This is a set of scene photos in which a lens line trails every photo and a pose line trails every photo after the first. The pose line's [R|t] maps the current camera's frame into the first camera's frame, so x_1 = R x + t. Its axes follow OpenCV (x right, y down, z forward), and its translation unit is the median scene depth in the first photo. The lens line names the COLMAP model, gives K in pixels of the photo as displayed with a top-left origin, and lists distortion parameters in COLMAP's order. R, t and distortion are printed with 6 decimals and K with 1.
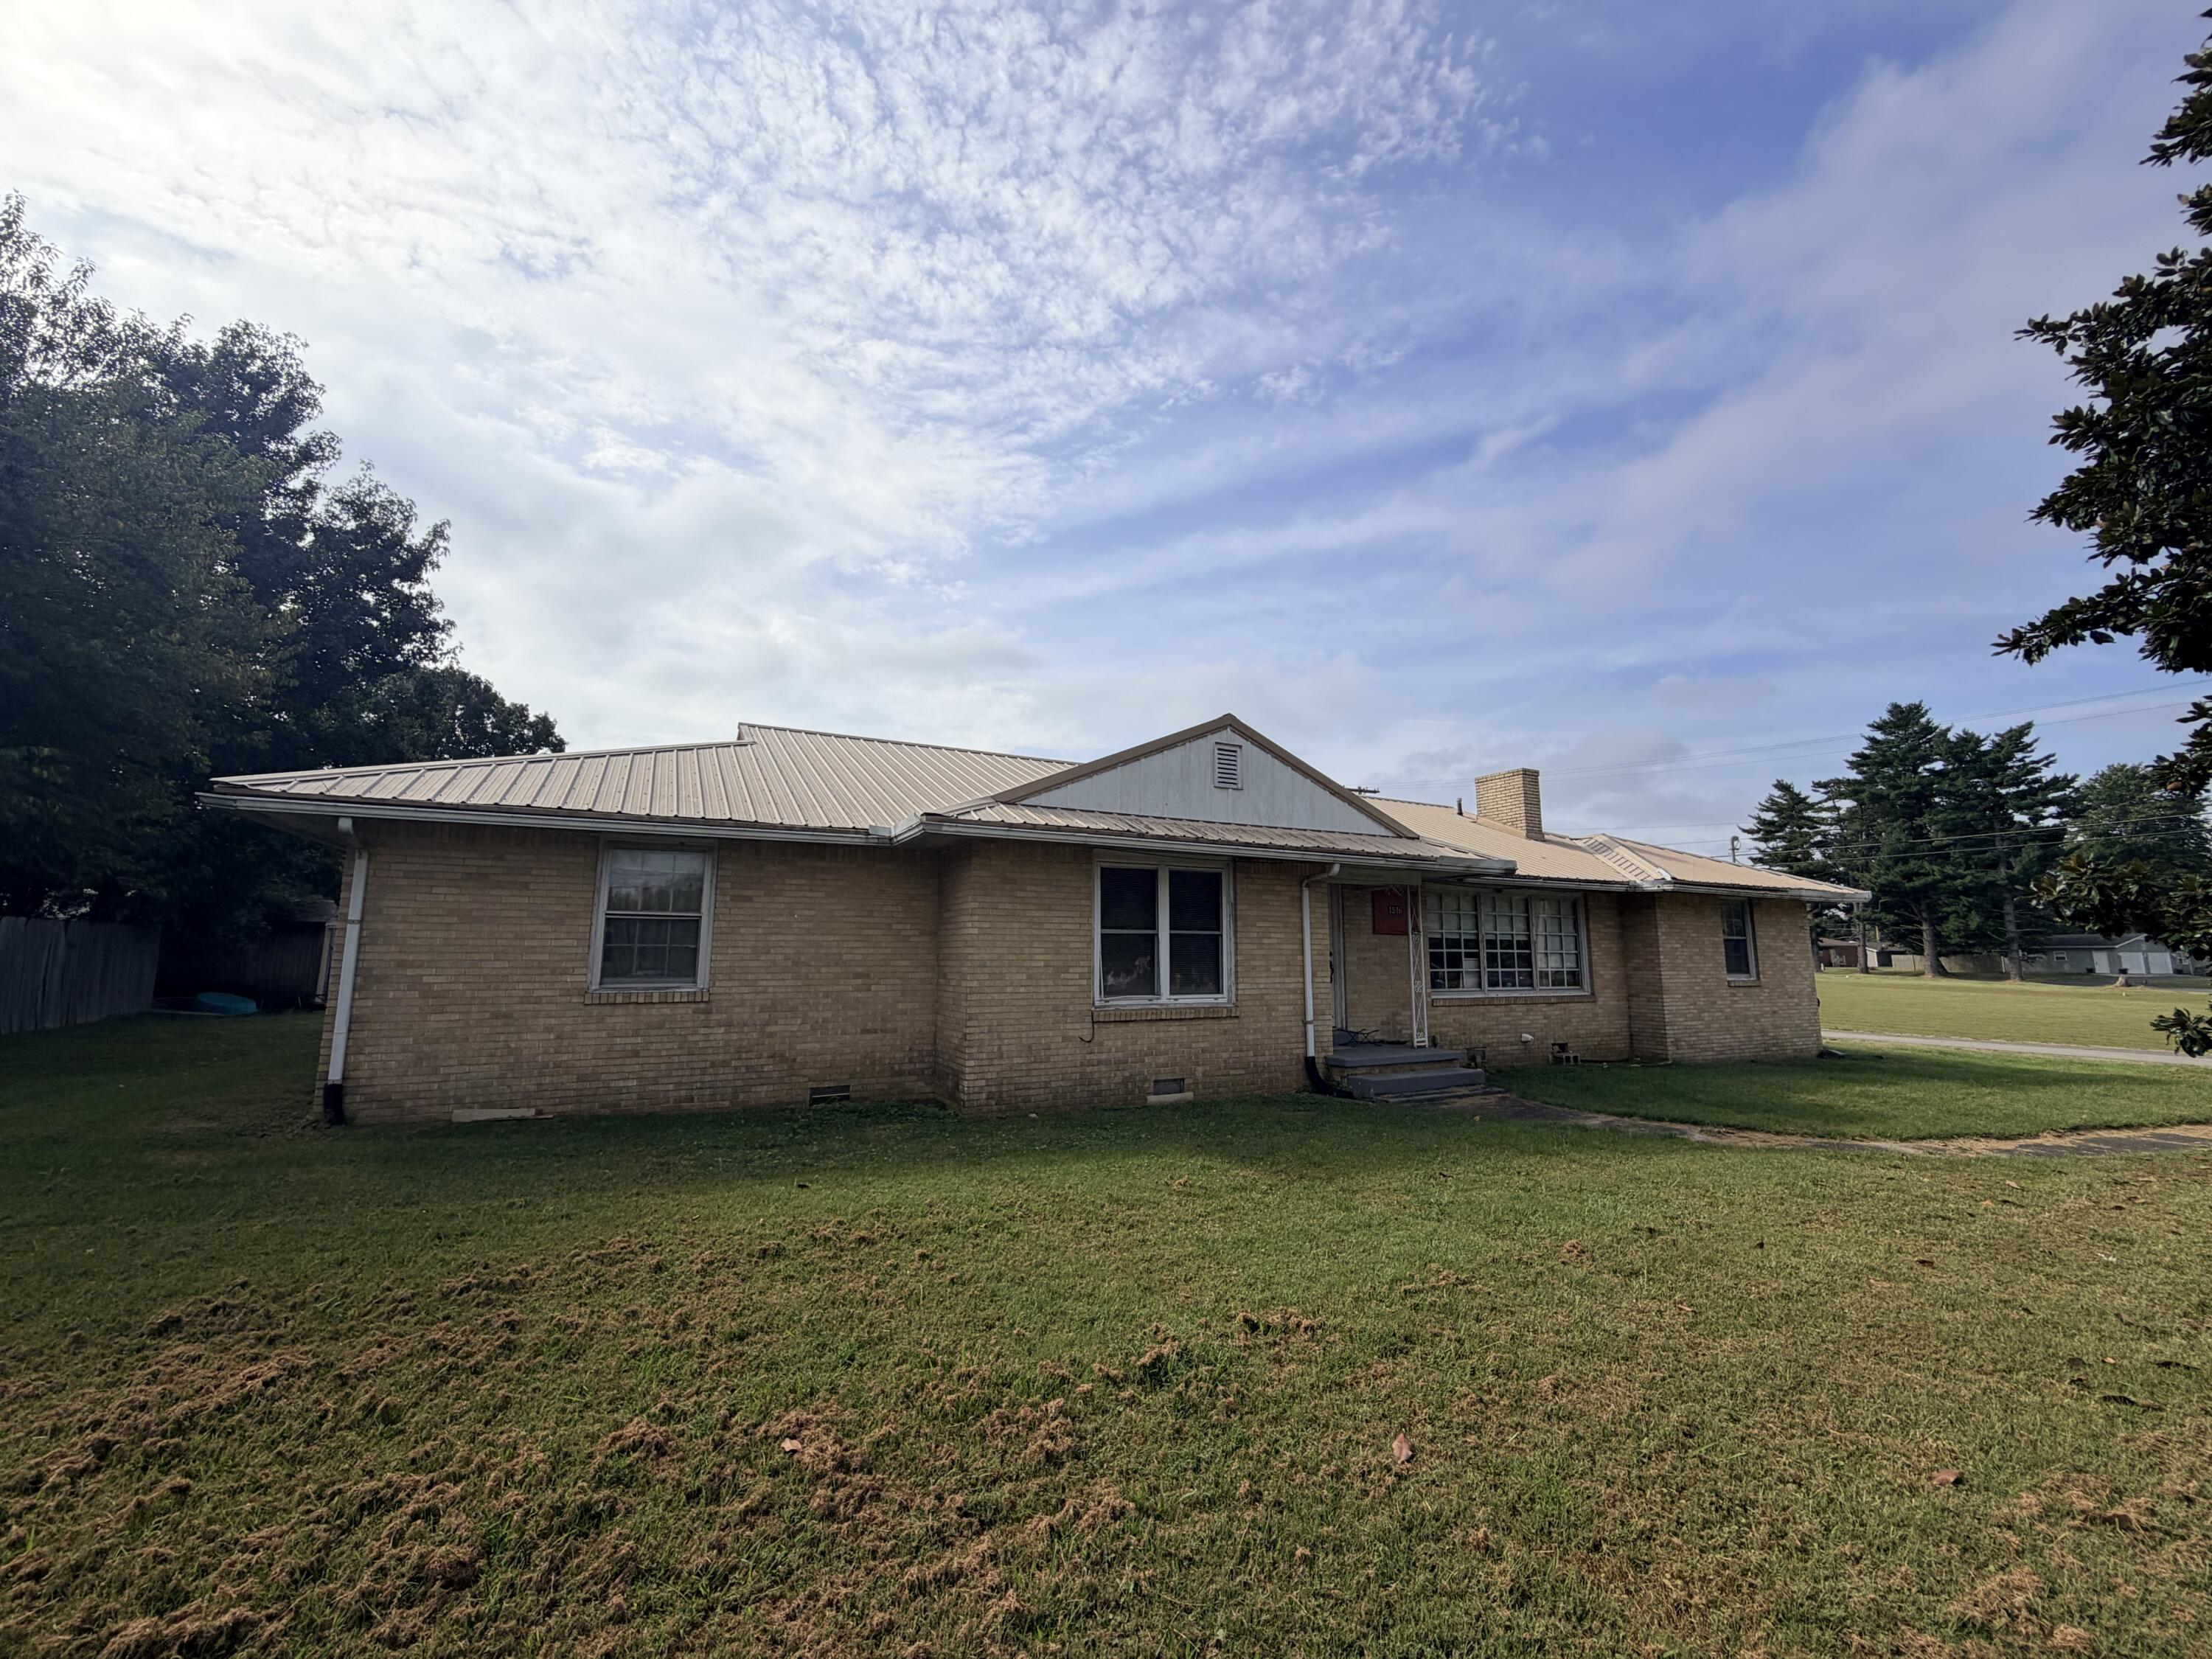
lens RADIAL K [[883.6, 0, 1088.6], [0, 883.6, 829.0], [0, 0, 1]] dist [0.002927, -0.000780]
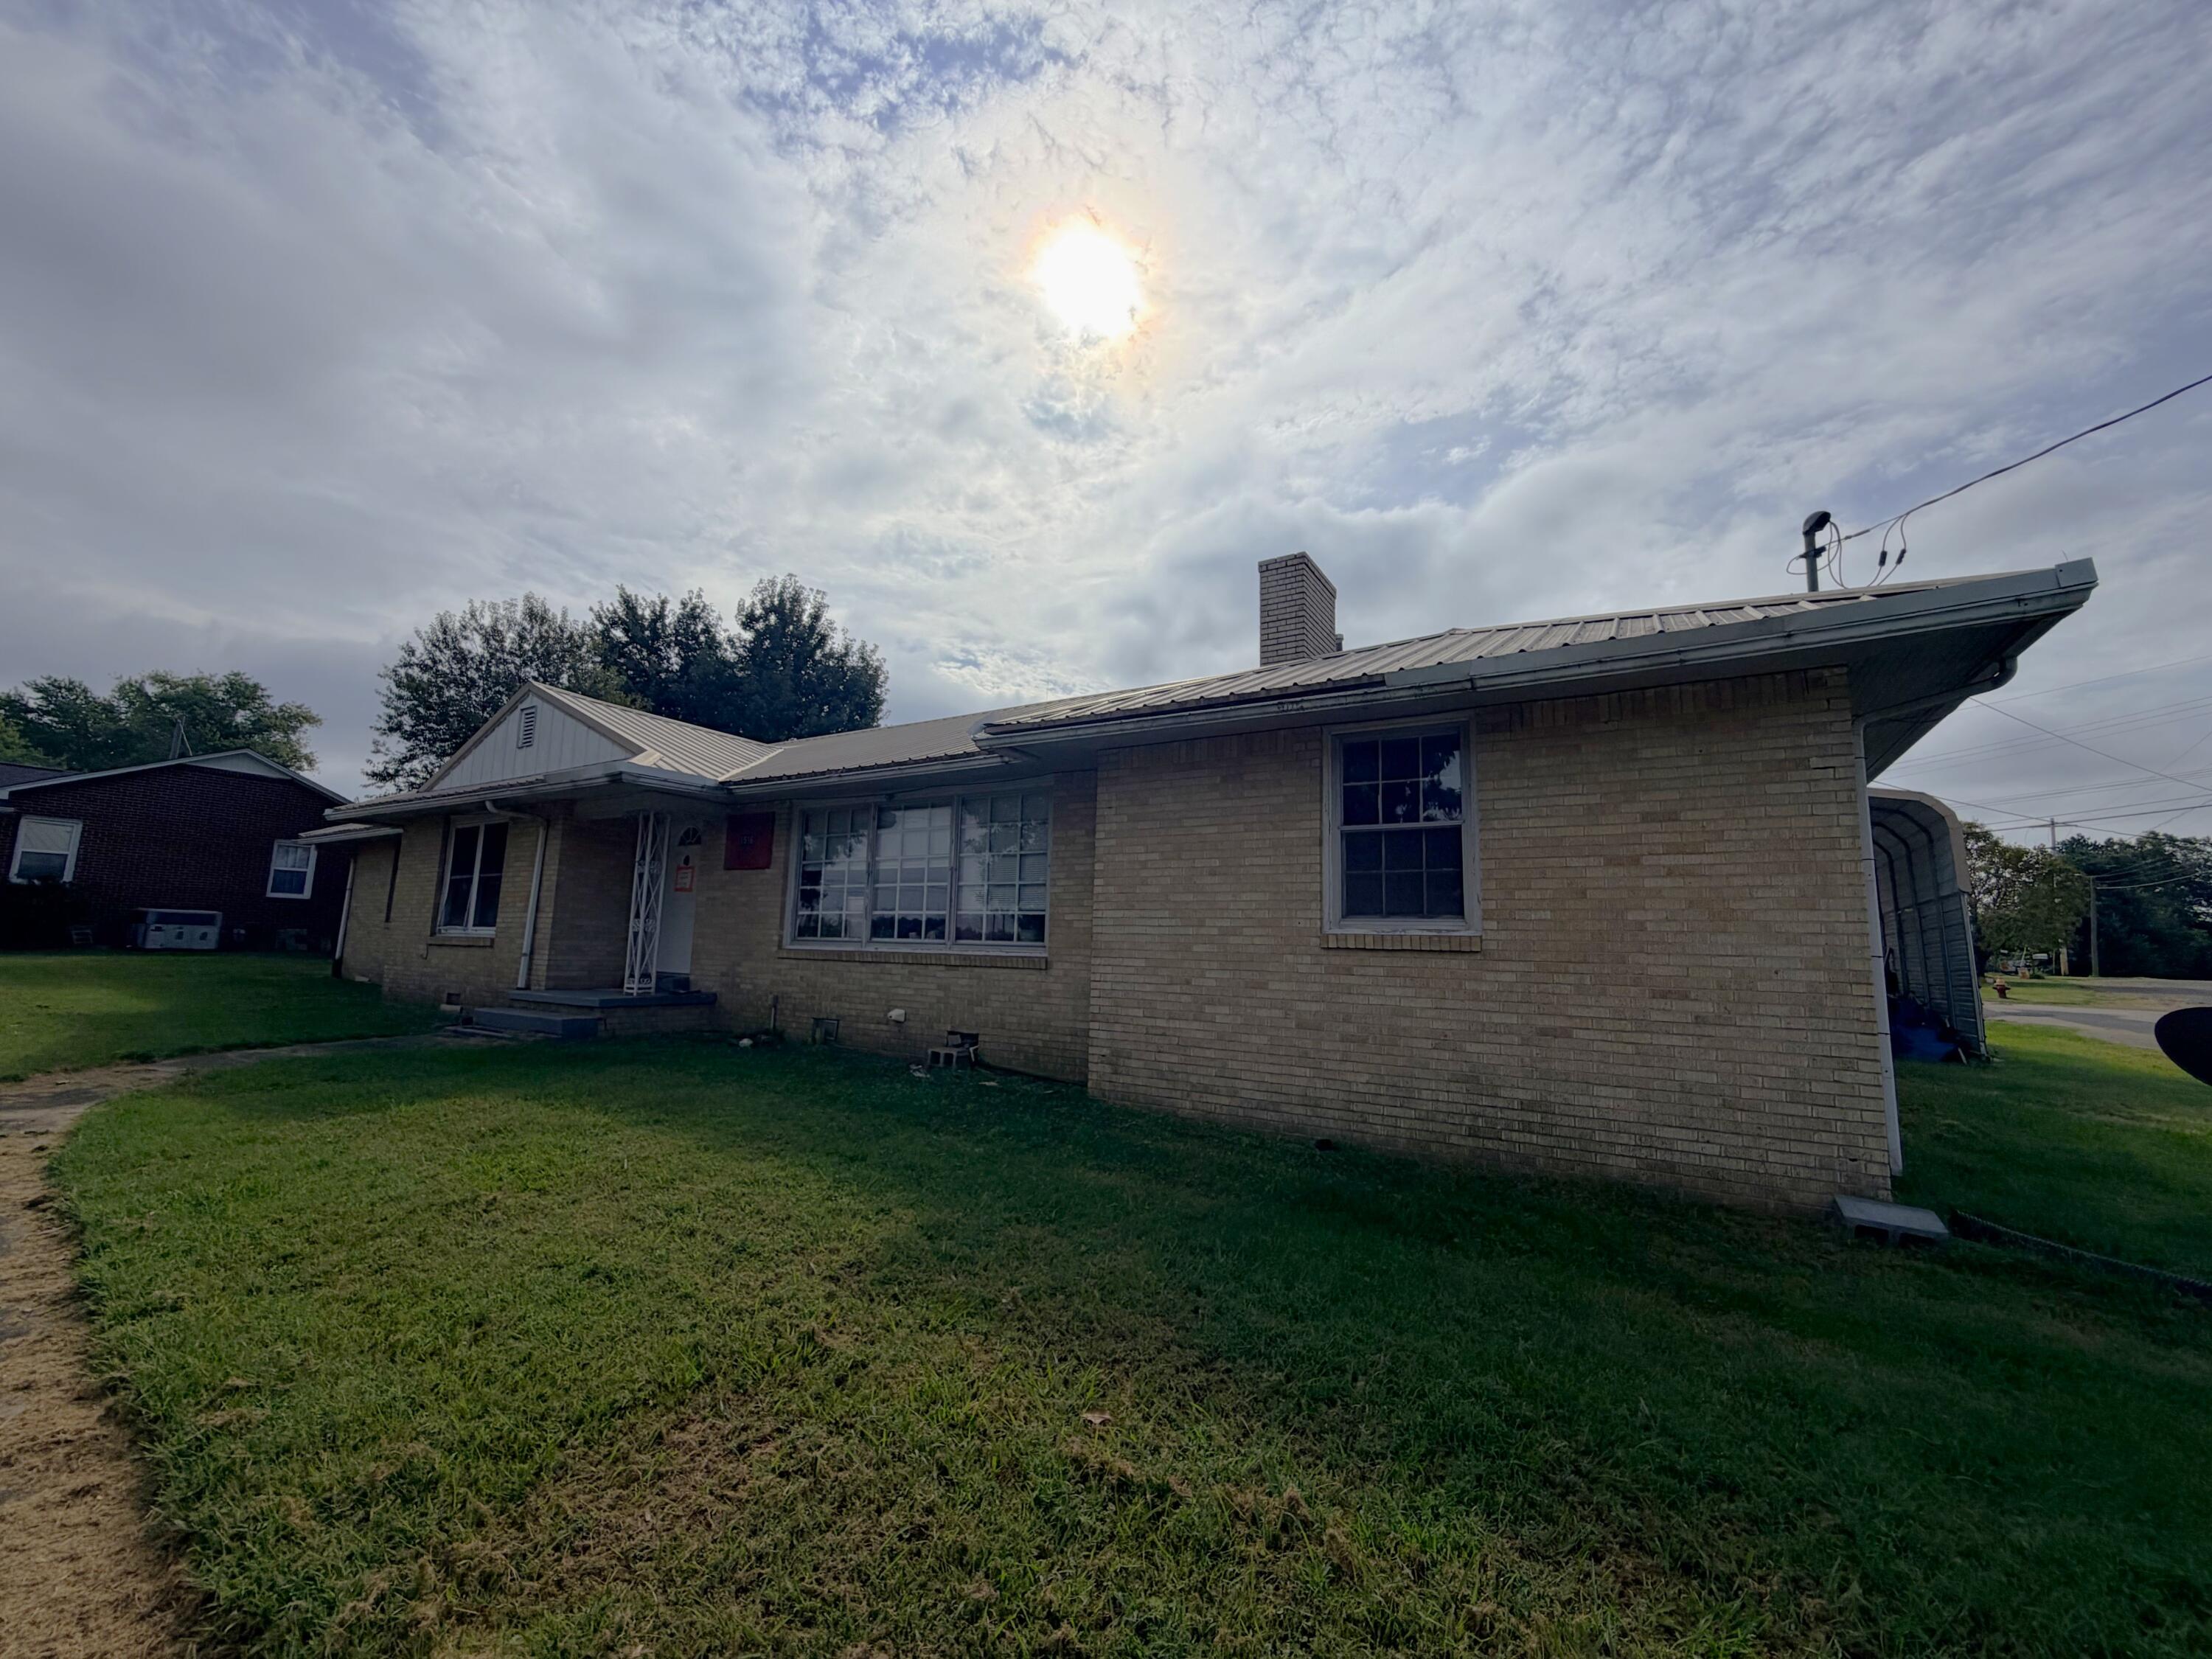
lens RADIAL K [[883.6, 0, 1088.6], [0, 883.6, 829.0], [0, 0, 1]] dist [0.002927, -0.000780]
pose [[0.515264, -0.105643, -0.850496, 1.134050], [0.098205, 0.993115, -0.063862, 0.155660], [0.851387, -0.050617, 0.522091, 0.787860]]
